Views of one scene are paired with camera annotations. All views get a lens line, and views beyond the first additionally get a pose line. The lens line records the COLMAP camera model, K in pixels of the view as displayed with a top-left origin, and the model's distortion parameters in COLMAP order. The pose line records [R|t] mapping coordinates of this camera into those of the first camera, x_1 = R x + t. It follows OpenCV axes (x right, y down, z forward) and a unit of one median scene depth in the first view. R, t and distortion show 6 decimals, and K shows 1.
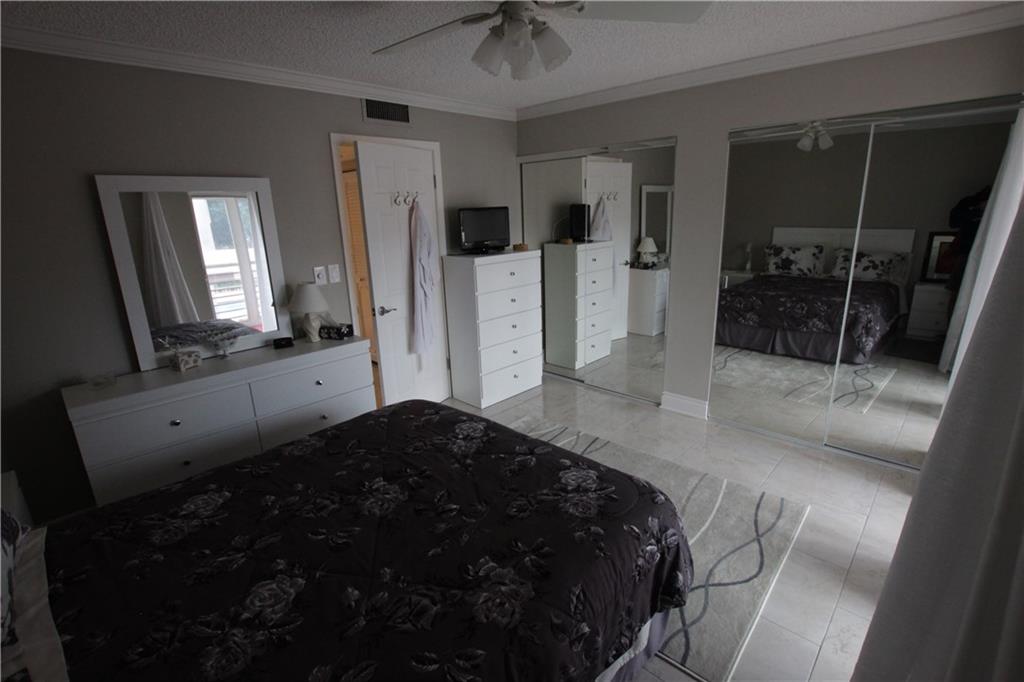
lens RADIAL K [[474.4, 0, 511.8], [0, 474.4, 350.5], [0, 0, 1]] dist [-0.030545, 0.001128]
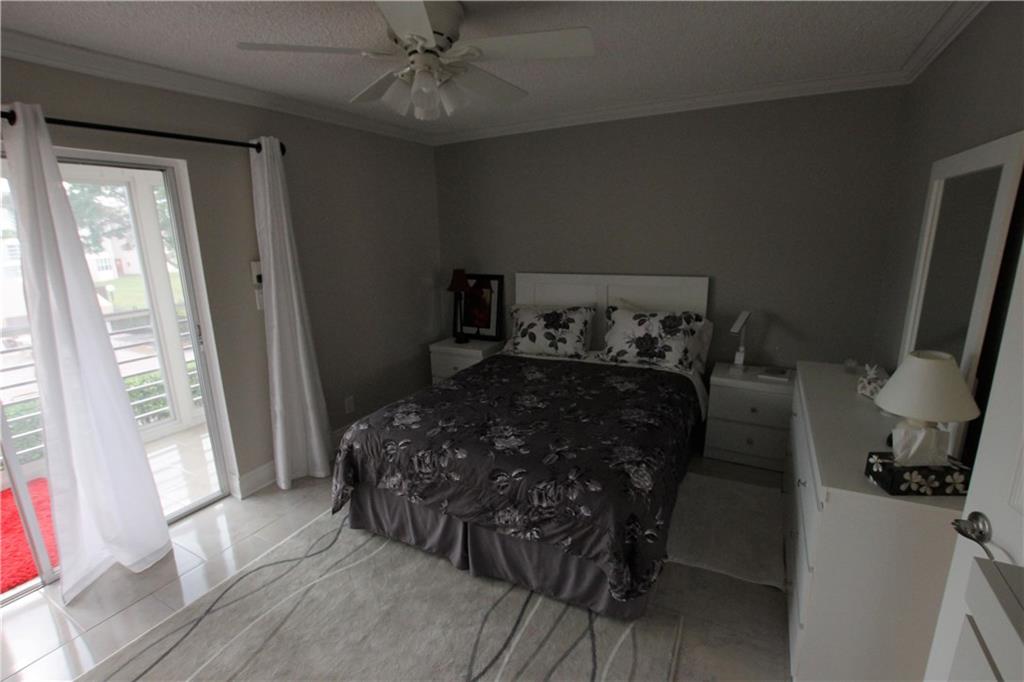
lens RADIAL K [[487.5, 0, 512.0], [0, 487.5, 341.0], [0, 0, 1]] dist [-0.002412, 0.000031]
pose [[-0.960714, 0.121839, -0.249366, 0.106054], [-0.019969, 0.865814, 0.499967, -0.415200], [0.276820, 0.485305, -0.829367, 1.329908]]
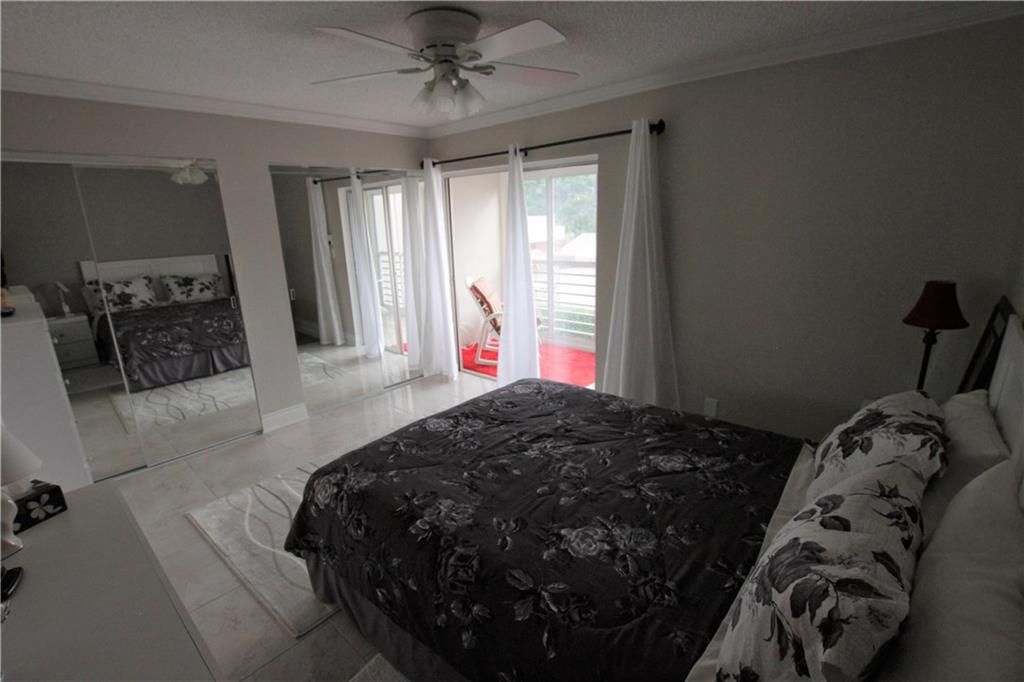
lens RADIAL K [[477.4, 0, 512.0], [0, 477.4, 341.0], [0, 0, 1]] dist [-0.041302, -0.000006]
pose [[-0.038058, -0.218436, 0.975109, -0.818860], [0.315835, 0.923164, 0.219126, -0.141284], [-0.948051, 0.316313, 0.033855, 0.564105]]
